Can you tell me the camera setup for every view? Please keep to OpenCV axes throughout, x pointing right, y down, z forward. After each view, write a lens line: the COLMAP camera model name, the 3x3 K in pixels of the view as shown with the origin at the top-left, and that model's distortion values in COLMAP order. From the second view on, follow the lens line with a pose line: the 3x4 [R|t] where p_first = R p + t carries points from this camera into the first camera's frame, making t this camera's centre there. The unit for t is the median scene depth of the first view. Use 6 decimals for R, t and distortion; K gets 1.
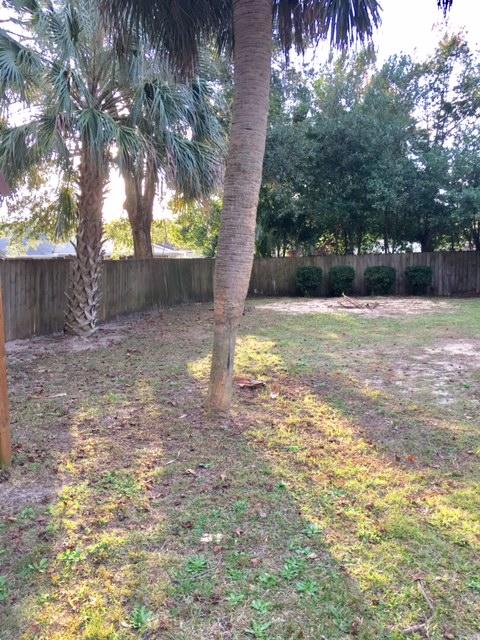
lens RADIAL K [[527.9, 0, 240.1], [0, 527.9, 309.3], [0, 0, 1]] dist [0.076712, -0.098154]
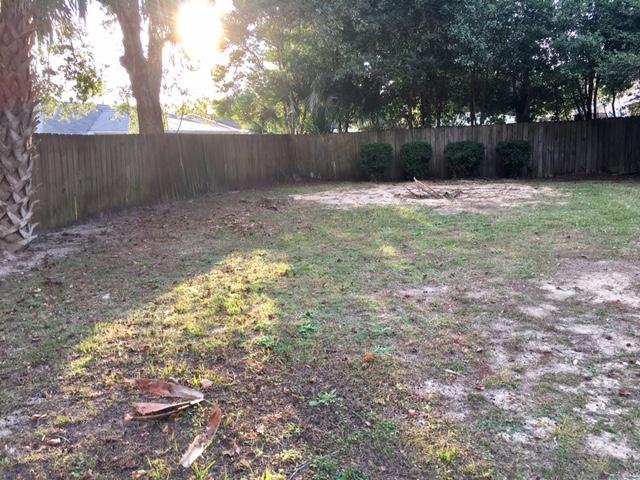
lens RADIAL K [[527.9, 0, 317.1], [0, 527.9, 236.9], [0, 0, 1]] dist [0.076712, -0.098154]
pose [[0.999886, -0.009140, -0.012060, 0.059456], [0.010161, 0.996105, 0.087583, -0.012820], [0.011213, -0.087695, 0.996084, 0.221535]]
